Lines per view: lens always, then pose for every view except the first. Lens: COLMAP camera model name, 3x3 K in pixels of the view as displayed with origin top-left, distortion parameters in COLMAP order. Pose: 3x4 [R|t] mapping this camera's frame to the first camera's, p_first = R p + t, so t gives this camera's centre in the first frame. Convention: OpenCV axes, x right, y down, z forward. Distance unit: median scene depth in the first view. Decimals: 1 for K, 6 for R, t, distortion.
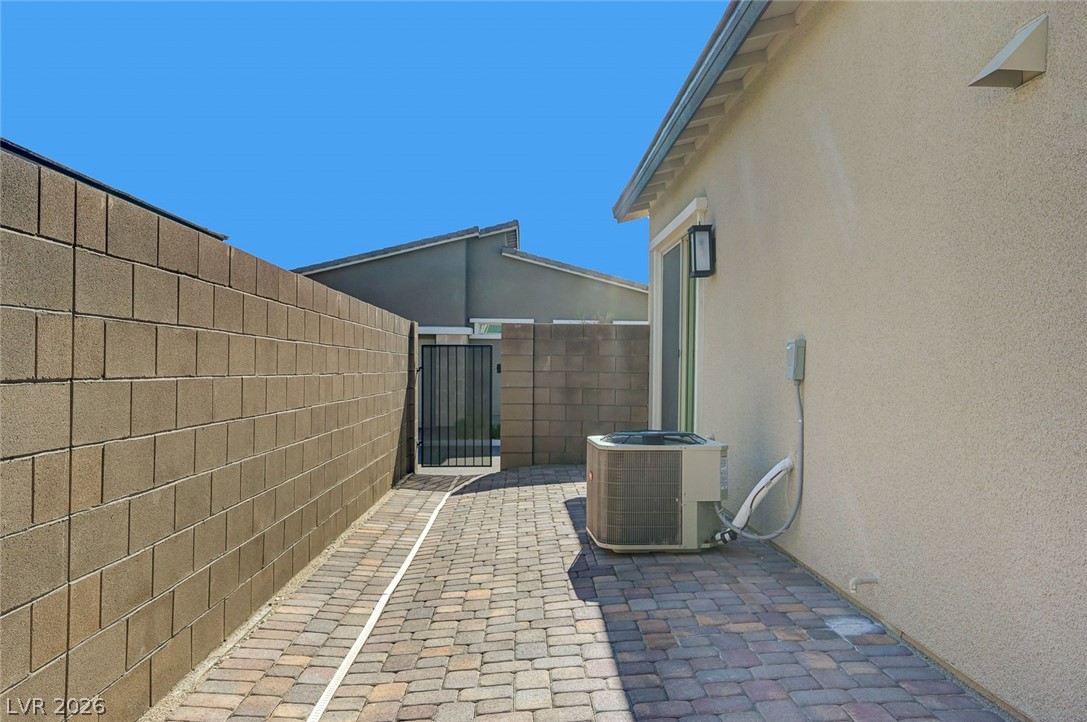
lens RADIAL K [[897.4, 0, 545.1], [0, 897.4, 363.6], [0, 0, 1]] dist [-0.007028, -0.007069]
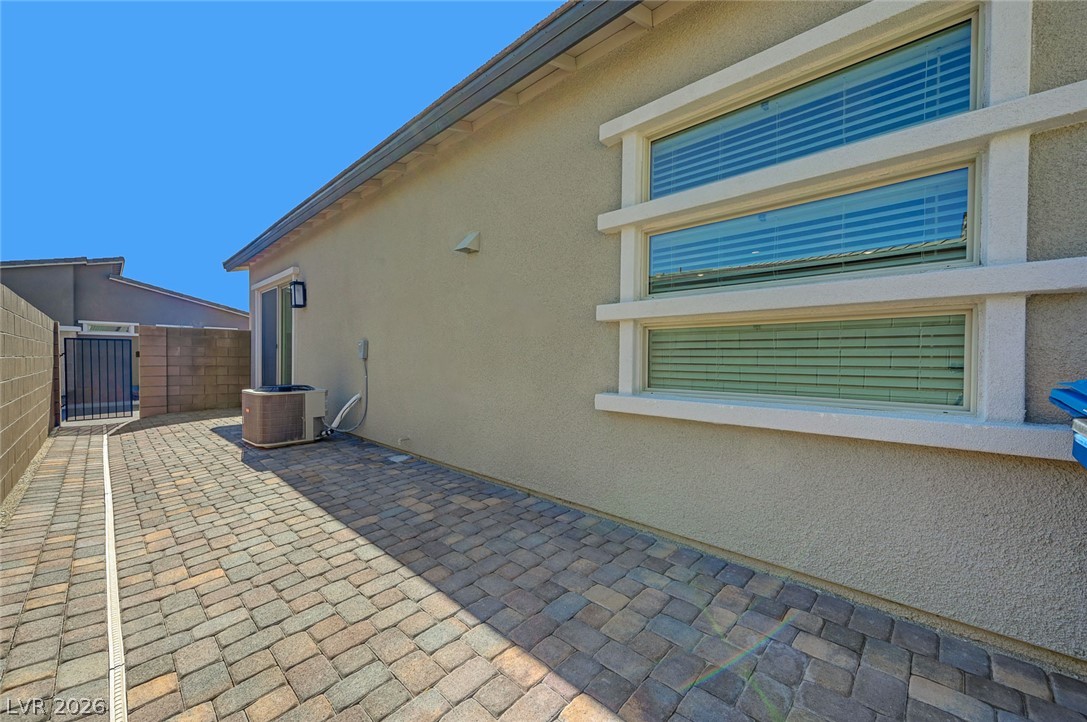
lens RADIAL K [[430.1, 0, 543.5], [0, 430.1, 361.7], [0, 0, 1]] dist [-0.000691, 0.001689]
pose [[0.716308, -0.010442, 0.697706, -0.138660], [-0.003282, 0.999827, 0.018333, 0.004355], [-0.697777, -0.015422, 0.716149, -0.081077]]
